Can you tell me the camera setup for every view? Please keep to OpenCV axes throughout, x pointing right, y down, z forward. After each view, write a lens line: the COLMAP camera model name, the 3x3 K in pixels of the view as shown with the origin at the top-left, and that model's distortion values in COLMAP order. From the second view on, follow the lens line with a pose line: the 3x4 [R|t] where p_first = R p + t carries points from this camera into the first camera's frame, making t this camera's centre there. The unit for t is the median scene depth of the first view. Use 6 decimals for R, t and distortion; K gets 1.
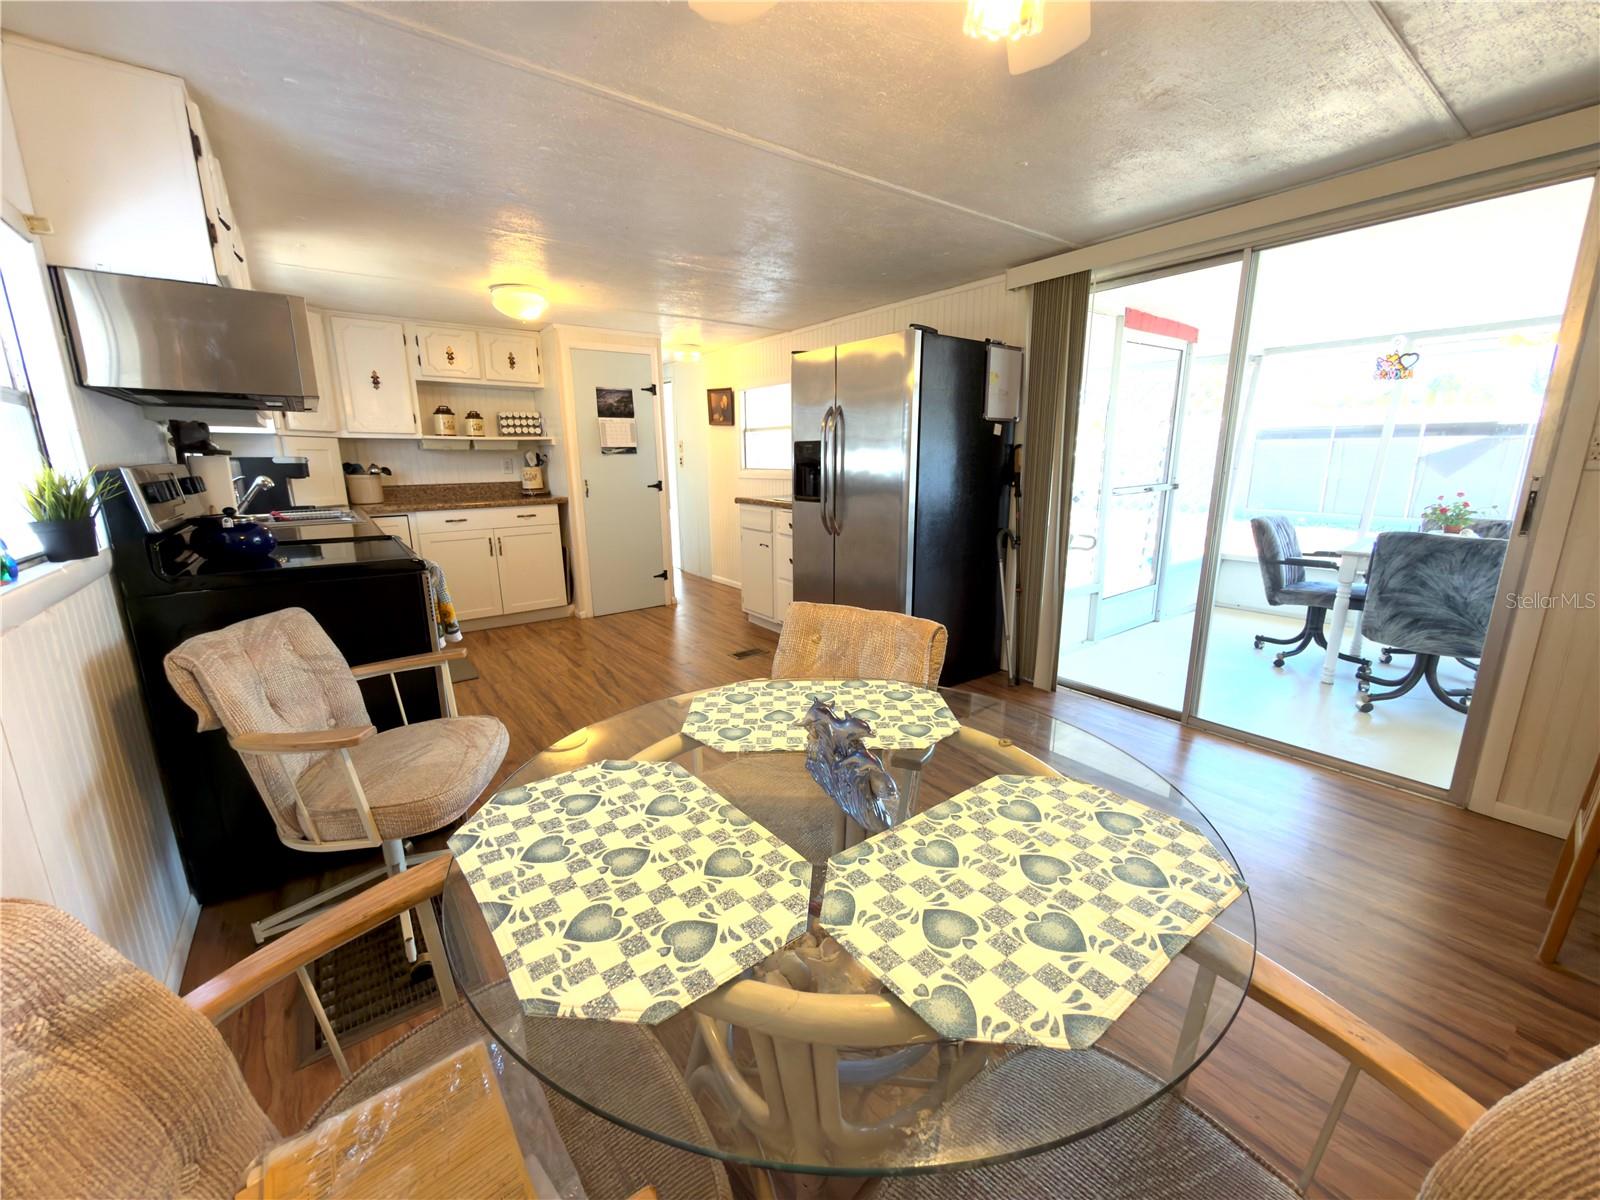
lens RADIAL K [[641.4, 0, 800.0], [0, 641.4, 600.0], [0, 0, 1]] dist [-0.000409, -0.000120]
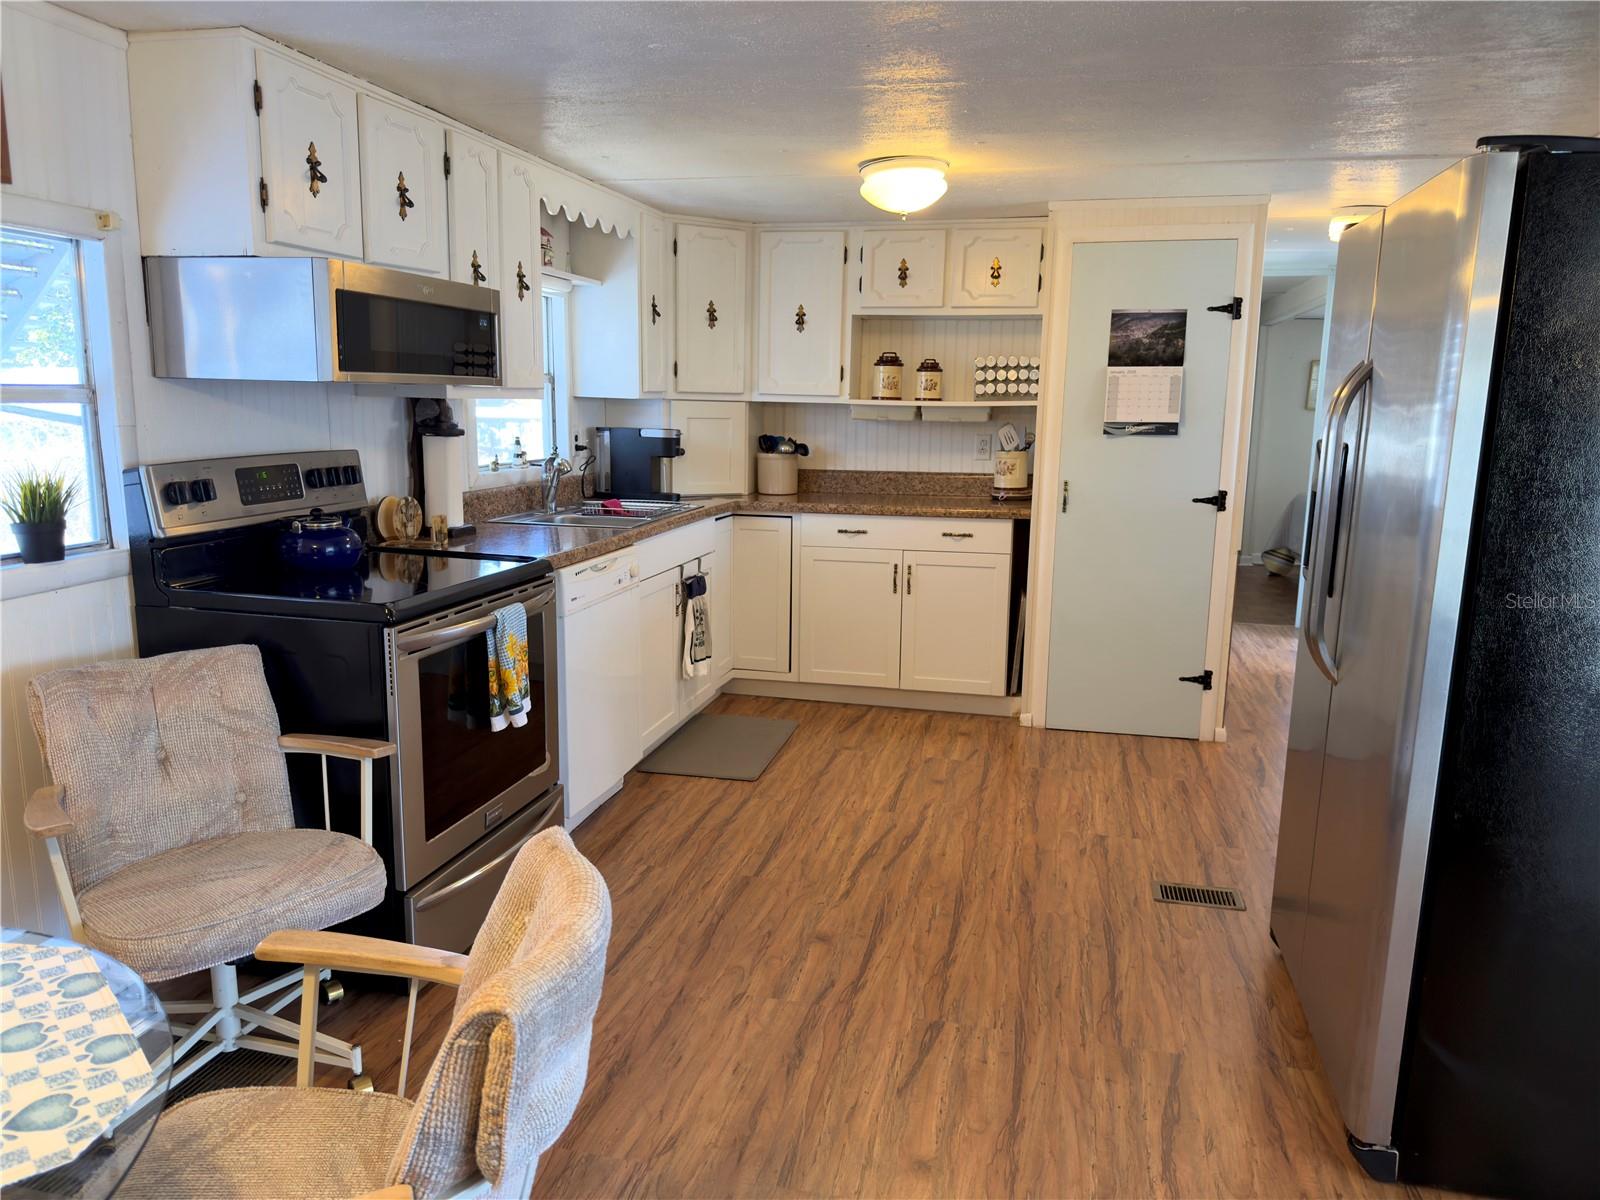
lens RADIAL K [[1118.7, 0, 800.0], [0, 1118.7, 600.0], [0, 0, 1]] dist [0.103964, -0.159919]
pose [[0.639300, 0.153135, -0.753555, 0.272562], [-0.187278, 0.981469, 0.040569, -0.088218], [0.745804, 0.115188, 0.656132, 0.223226]]
